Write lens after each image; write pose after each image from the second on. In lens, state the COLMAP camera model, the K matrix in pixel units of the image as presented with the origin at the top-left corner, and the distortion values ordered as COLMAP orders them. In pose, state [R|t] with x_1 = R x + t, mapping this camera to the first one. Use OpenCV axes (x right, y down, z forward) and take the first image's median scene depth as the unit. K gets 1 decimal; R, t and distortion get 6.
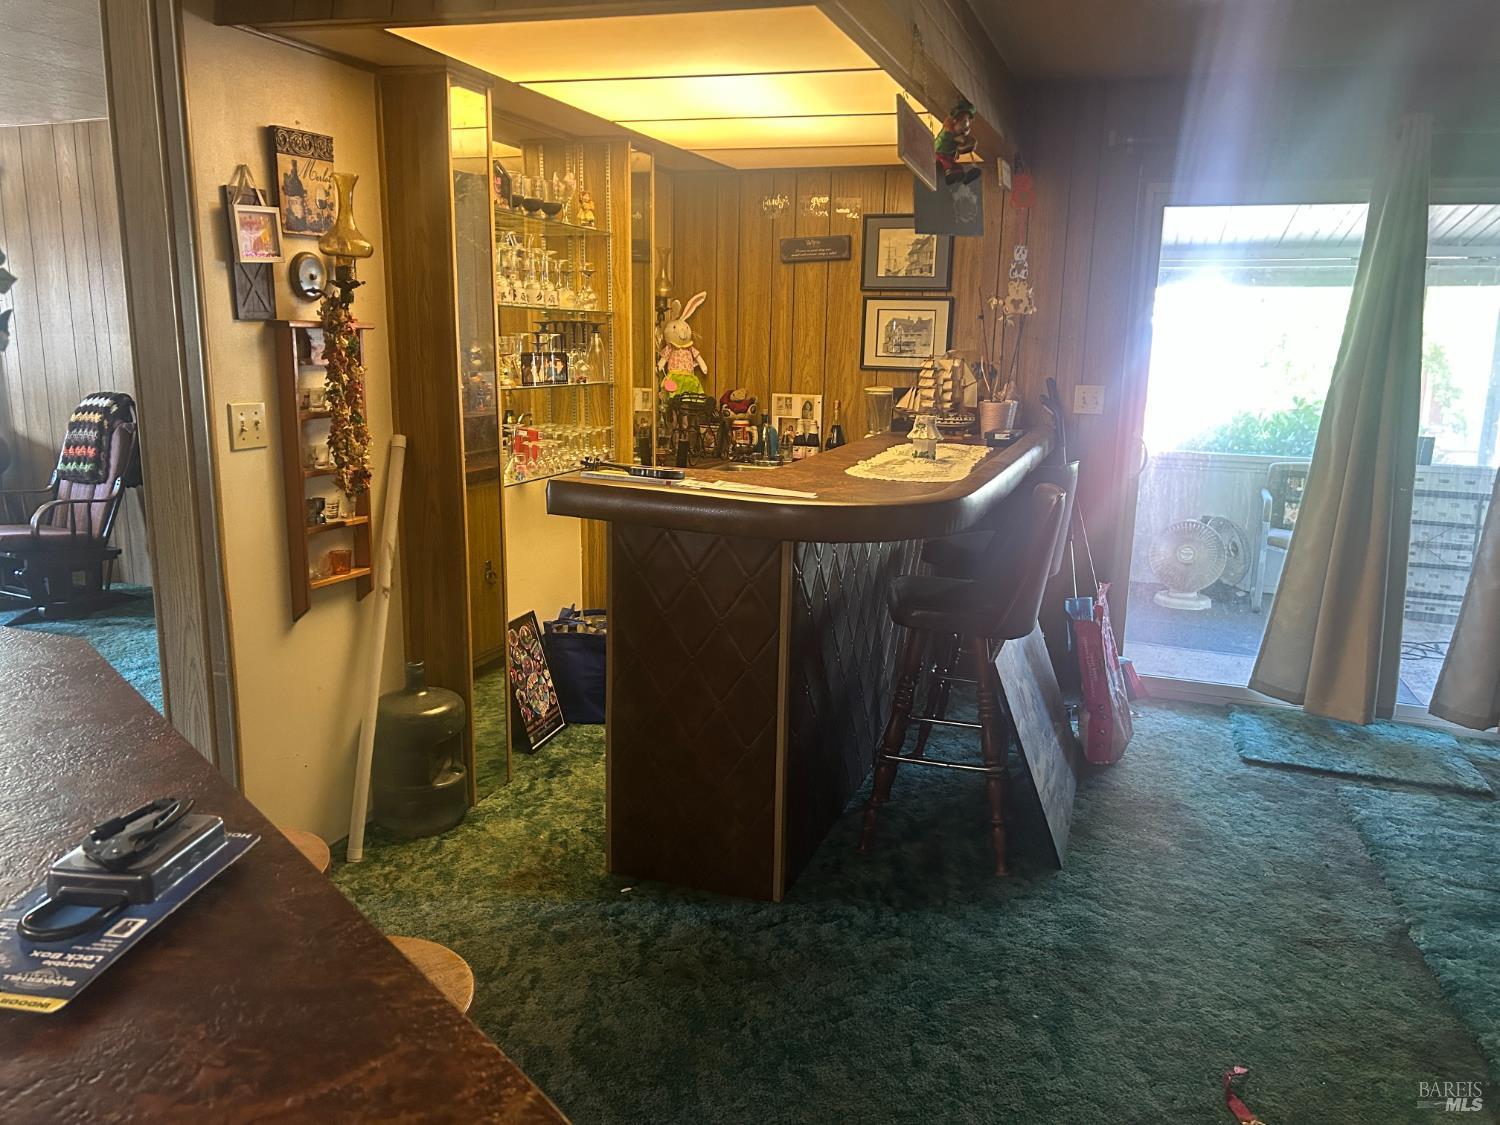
lens RADIAL K [[1116.7, 0, 751.8], [0, 1116.7, 563.4], [0, 0, 1]] dist [0.009839, -0.003048]
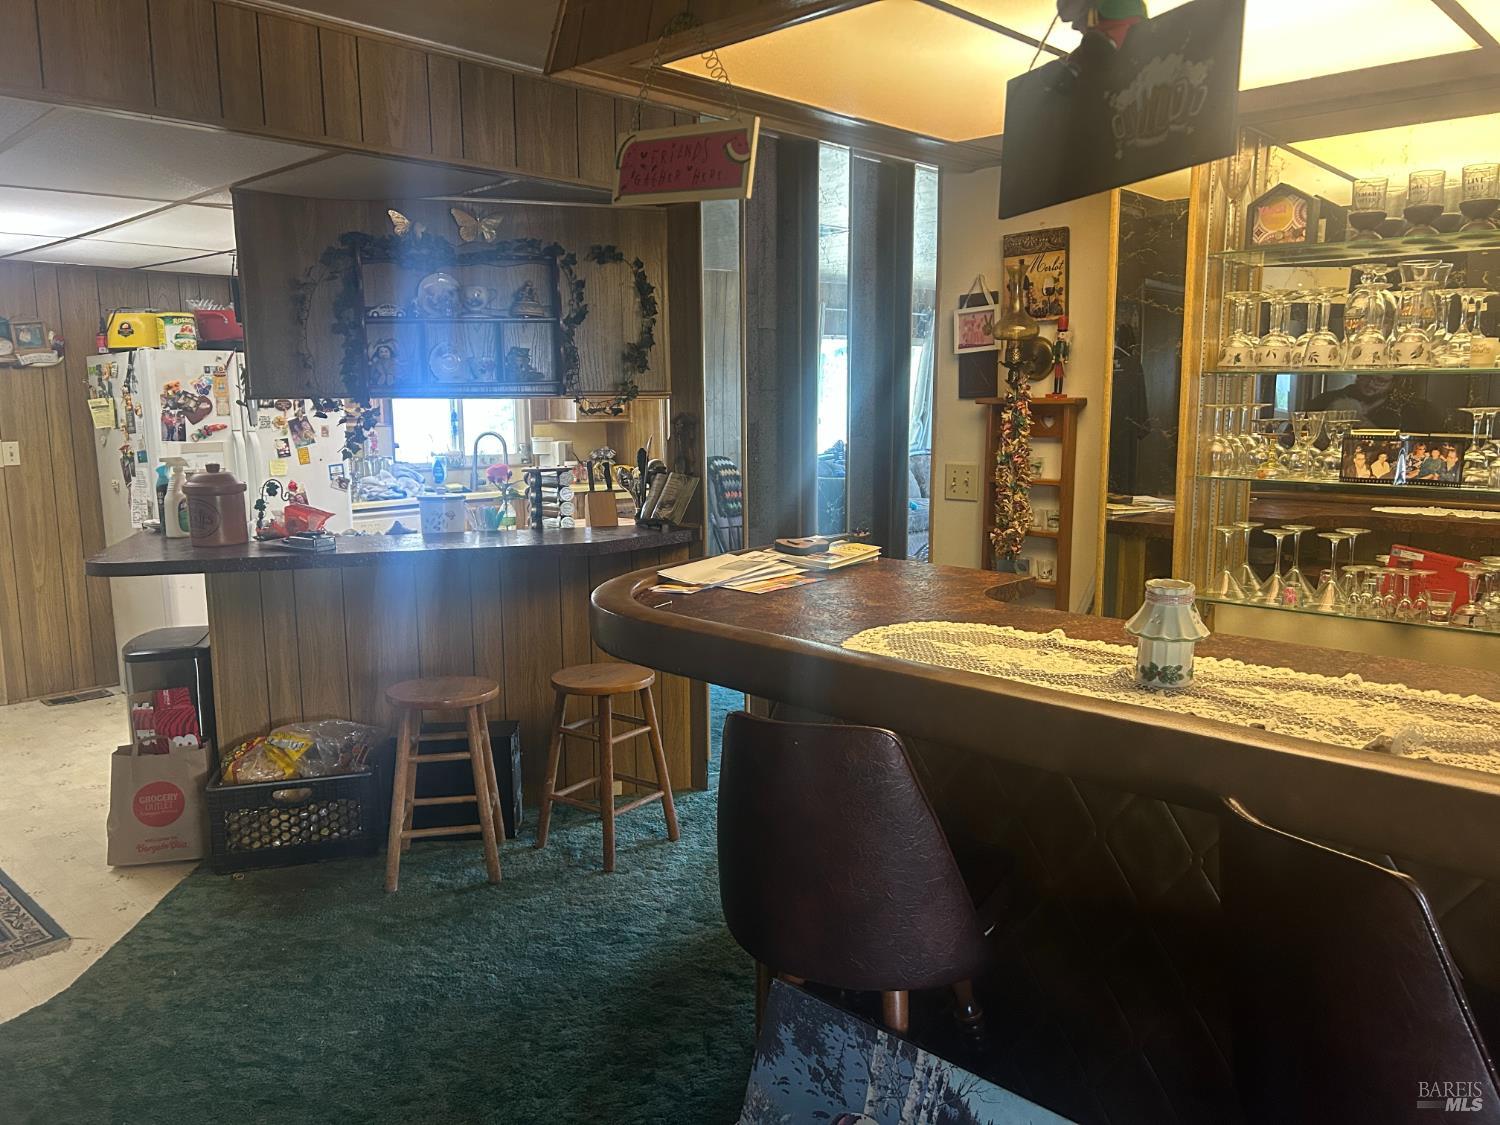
lens RADIAL K [[1116.7, 0, 750.0], [0, 1116.7, 563.5], [0, 0, 1]] dist [0.009839, -0.003048]
pose [[-0.386999, 0.117552, -0.914557, 0.758859], [-0.191409, 0.959994, 0.204387, -0.236284], [0.901995, 0.254152, -0.349016, 1.196889]]
